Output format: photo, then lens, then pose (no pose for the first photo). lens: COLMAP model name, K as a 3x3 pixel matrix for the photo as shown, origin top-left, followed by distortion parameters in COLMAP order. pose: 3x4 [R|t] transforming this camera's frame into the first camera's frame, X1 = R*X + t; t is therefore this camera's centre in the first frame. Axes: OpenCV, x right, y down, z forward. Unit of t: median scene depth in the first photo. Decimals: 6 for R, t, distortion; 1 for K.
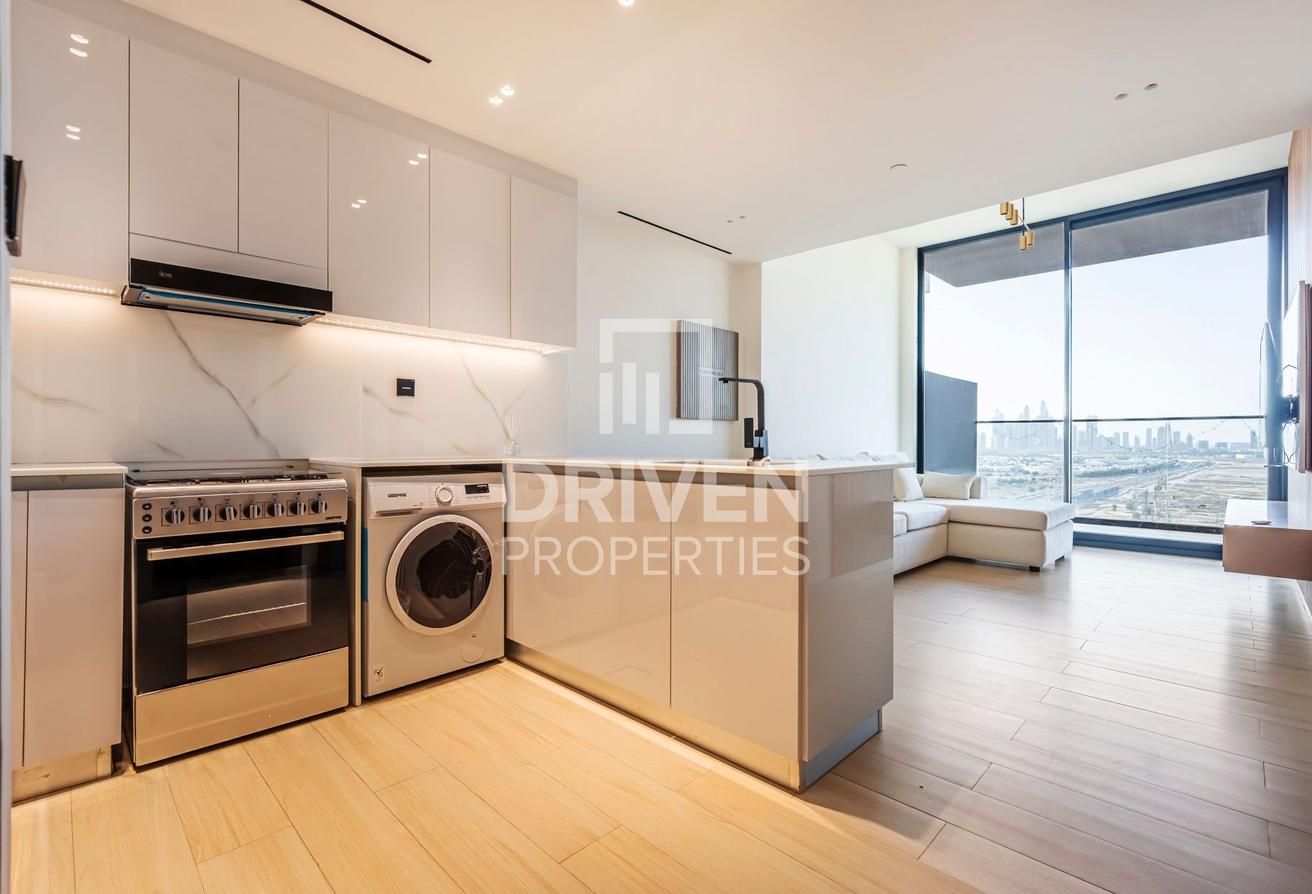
lens RADIAL K [[593.8, 0, 653.7], [0, 593.8, 439.0], [0, 0, 1]] dist [0.000931, 0.000938]
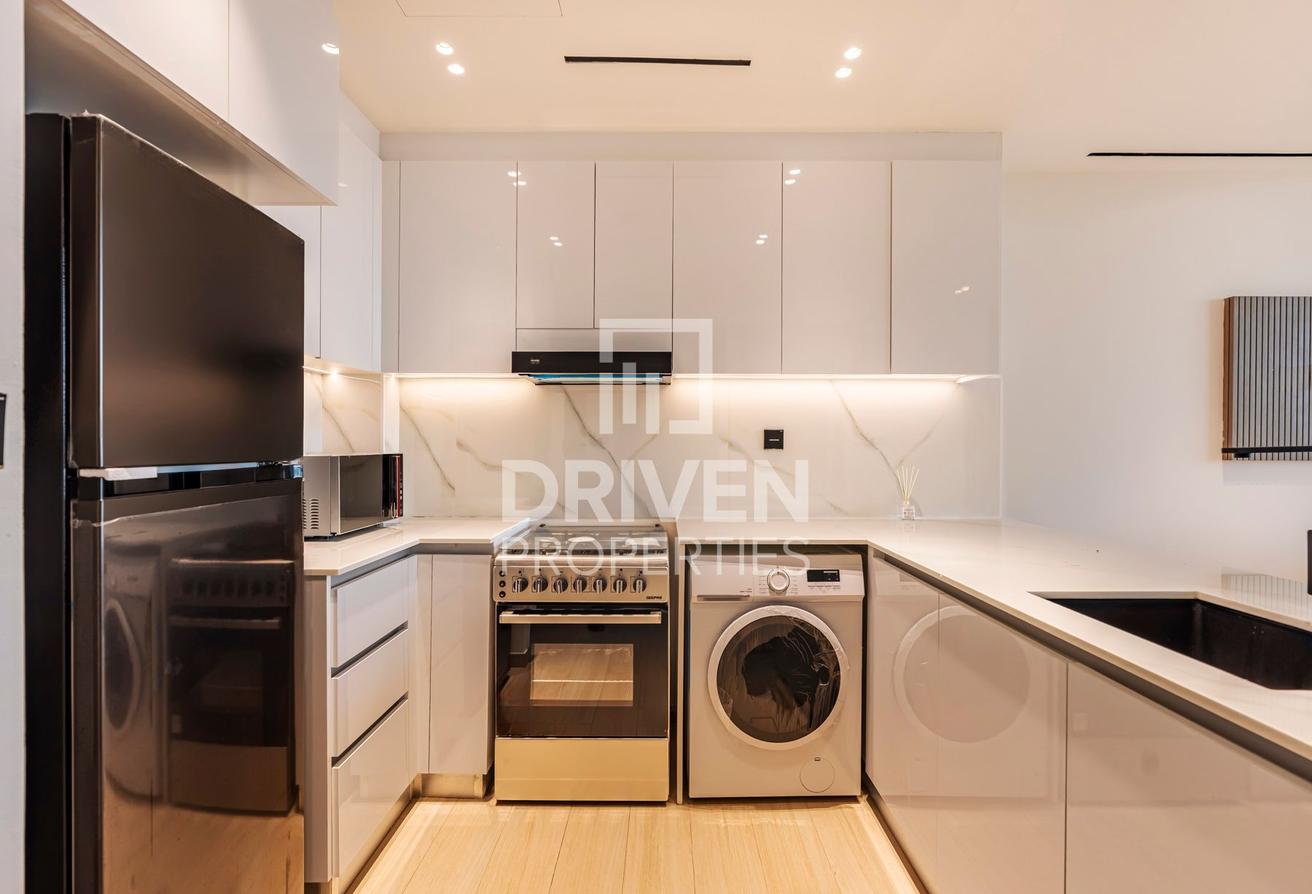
lens RADIAL K [[593.8, 0, 662.4], [0, 593.8, 448.5], [0, 0, 1]] dist [0.000931, 0.000938]
pose [[0.703067, 0.006372, -0.711095, 0.123850], [0.001101, 0.999949, 0.010048, -0.101621], [0.711123, -0.007847, 0.703024, 0.313524]]
